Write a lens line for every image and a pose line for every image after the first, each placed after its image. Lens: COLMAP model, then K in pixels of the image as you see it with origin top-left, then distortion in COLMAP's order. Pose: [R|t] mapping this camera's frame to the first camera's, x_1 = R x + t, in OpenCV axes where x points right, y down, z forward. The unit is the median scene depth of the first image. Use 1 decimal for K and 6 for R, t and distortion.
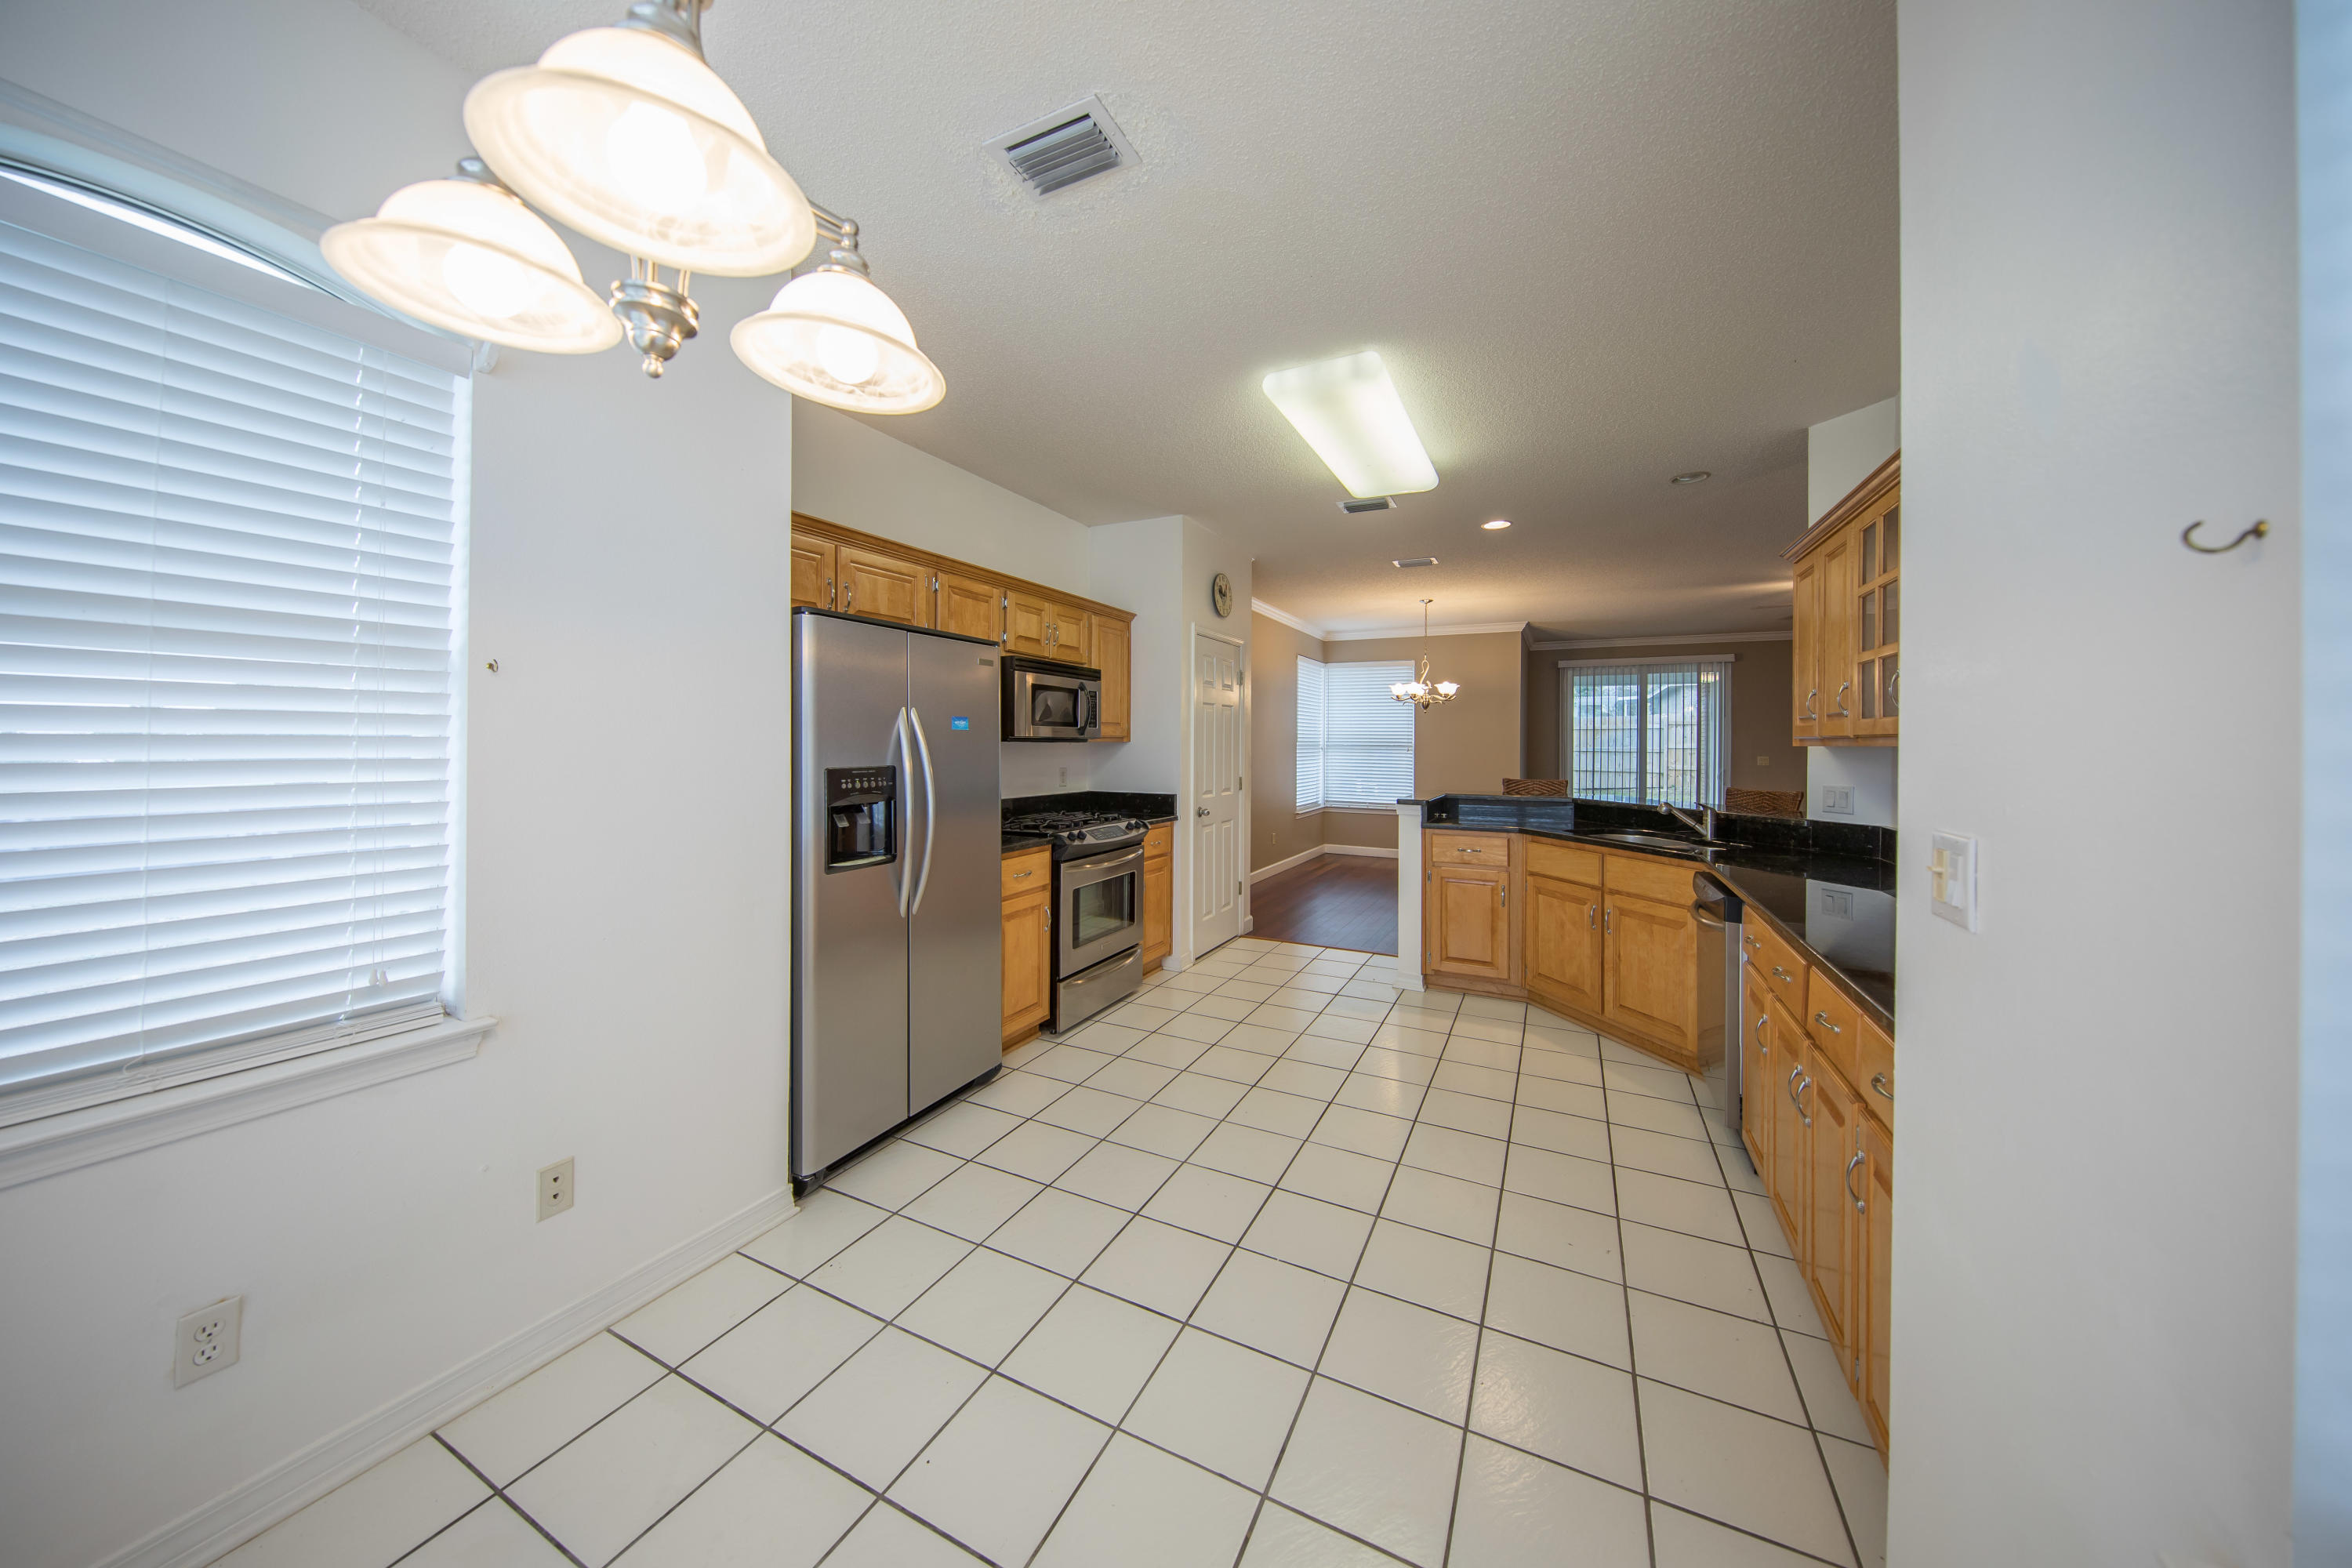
lens RADIAL K [[735.5, 0, 1178.2], [0, 735.5, 736.6], [0, 0, 1]] dist [-0.006127, -0.000068]
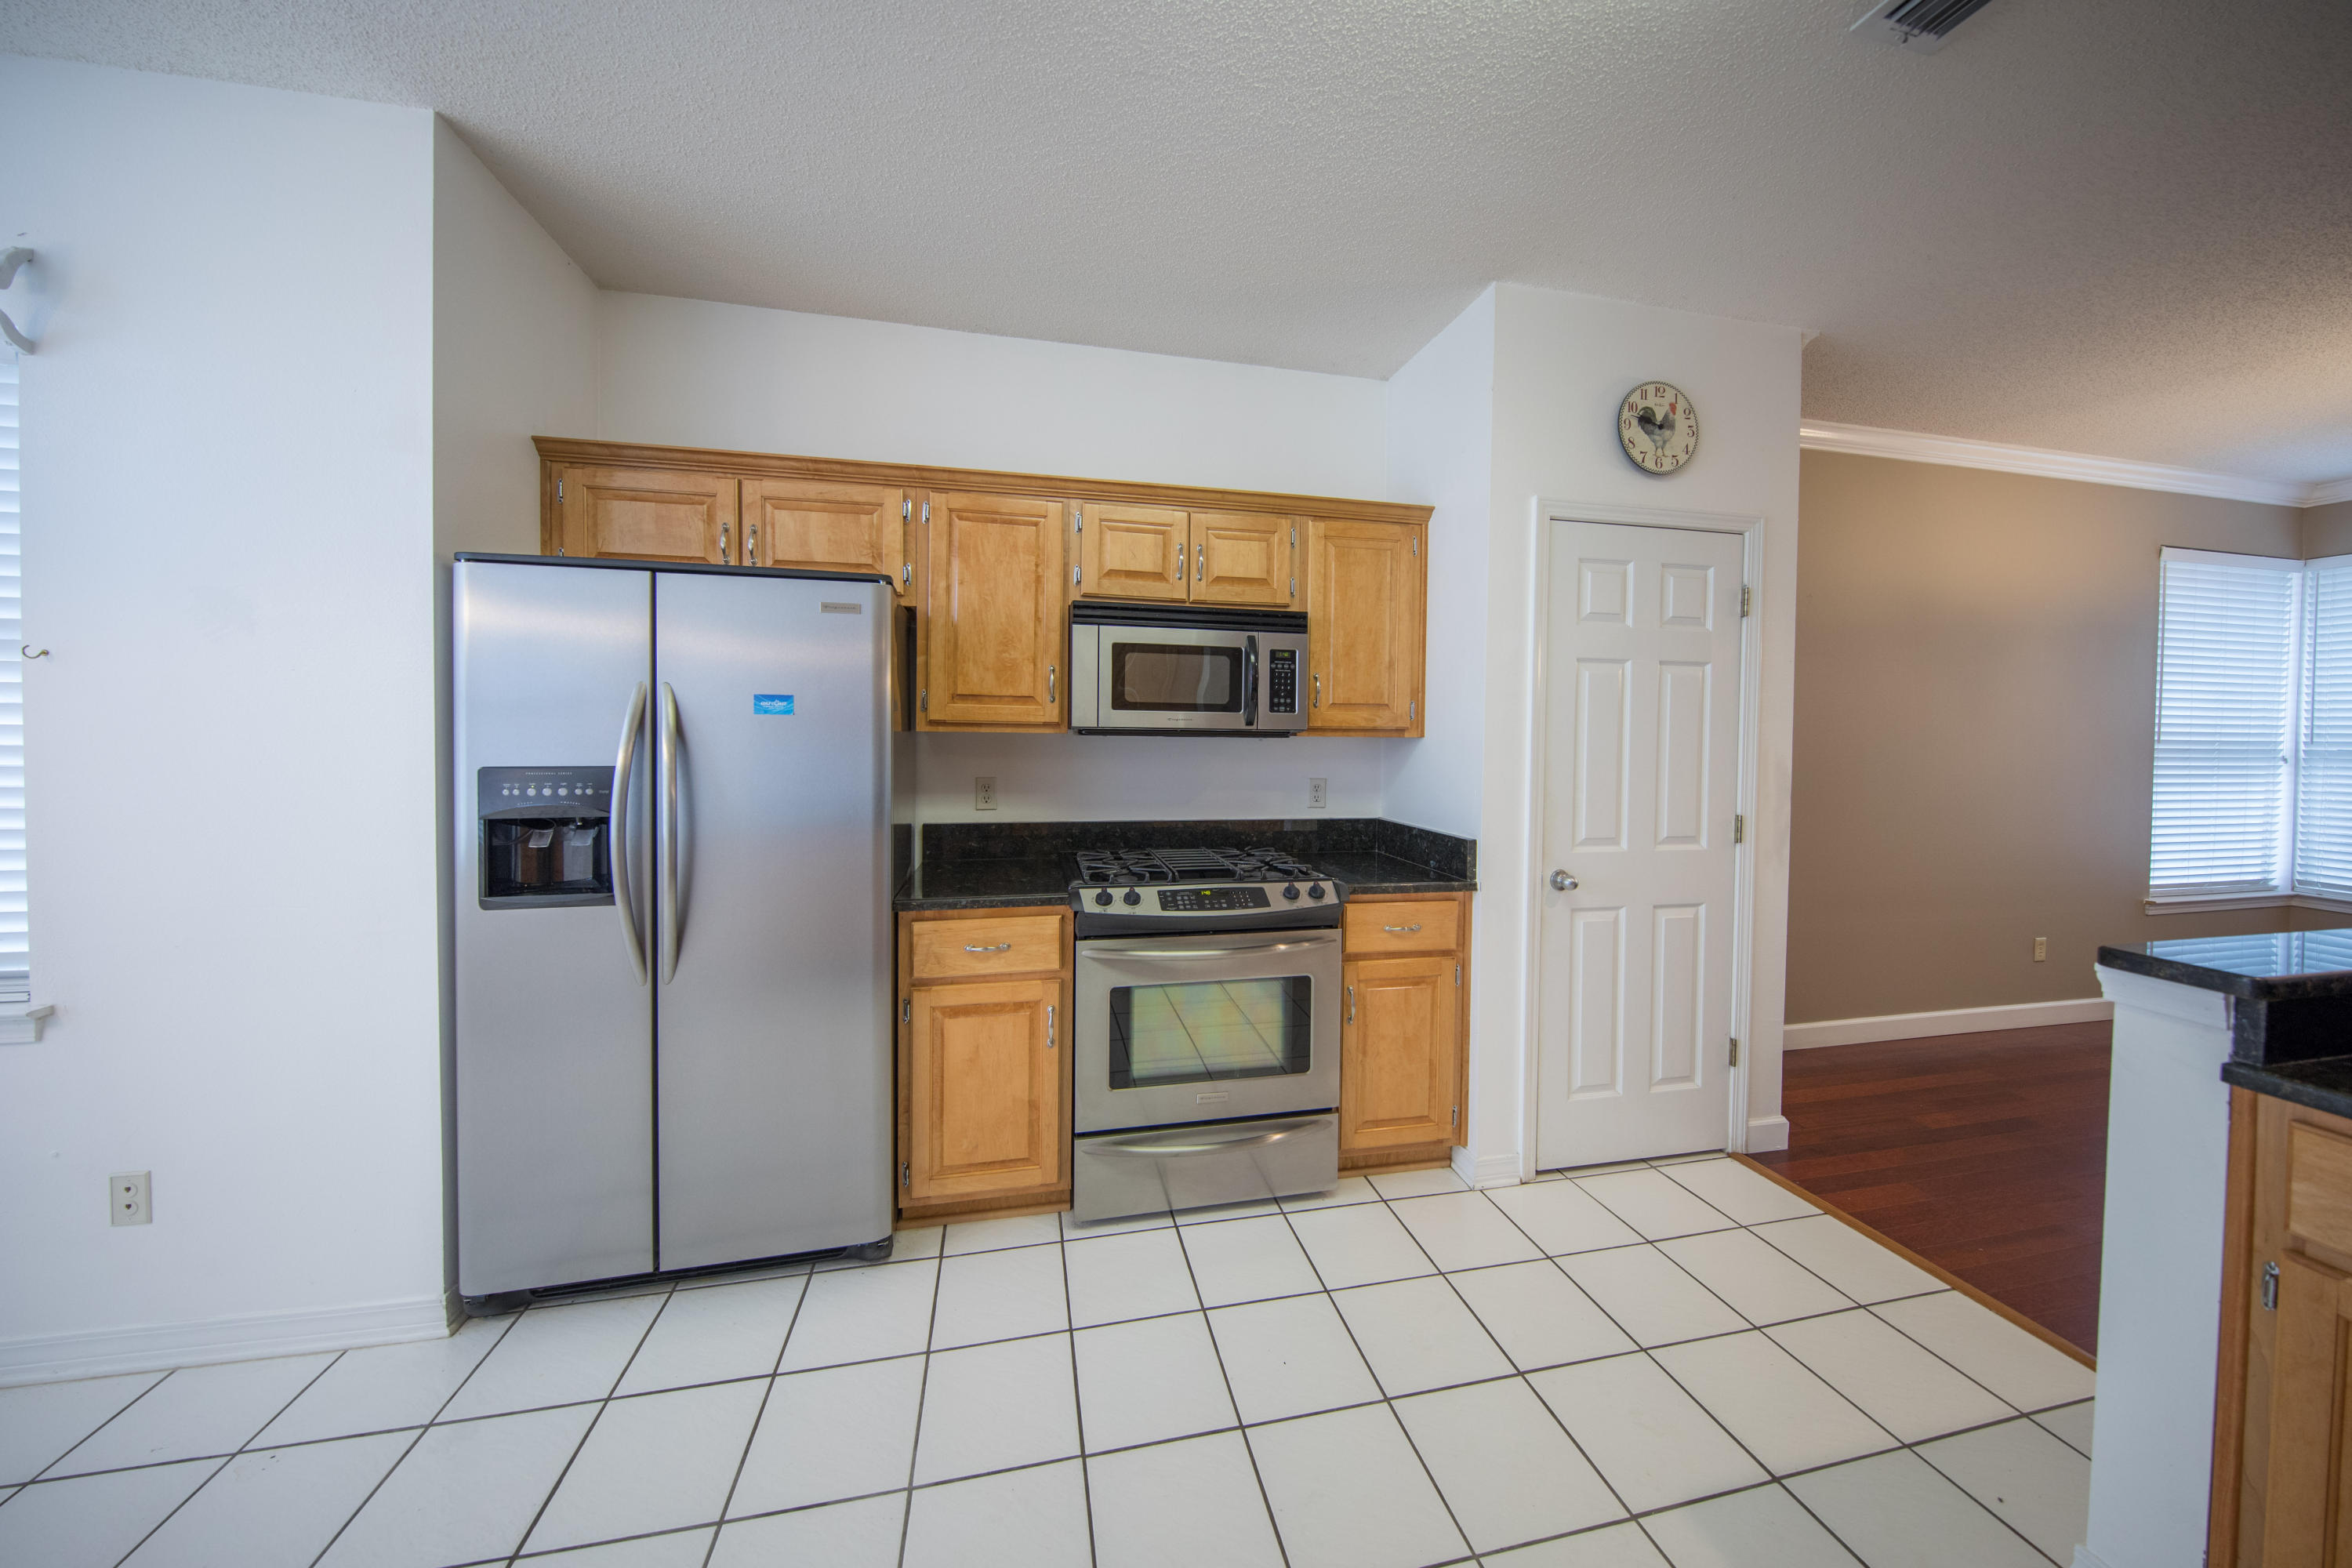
lens RADIAL K [[752.2, 0, 1170.3], [0, 752.2, 752.9], [0, 0, 1]] dist [-0.004333, -0.000165]
pose [[0.638227, 0.016387, -0.769674, 0.302140], [0.000114, 0.999771, 0.021381, 0.007253], [0.769848, -0.013733, 0.638079, 0.578963]]
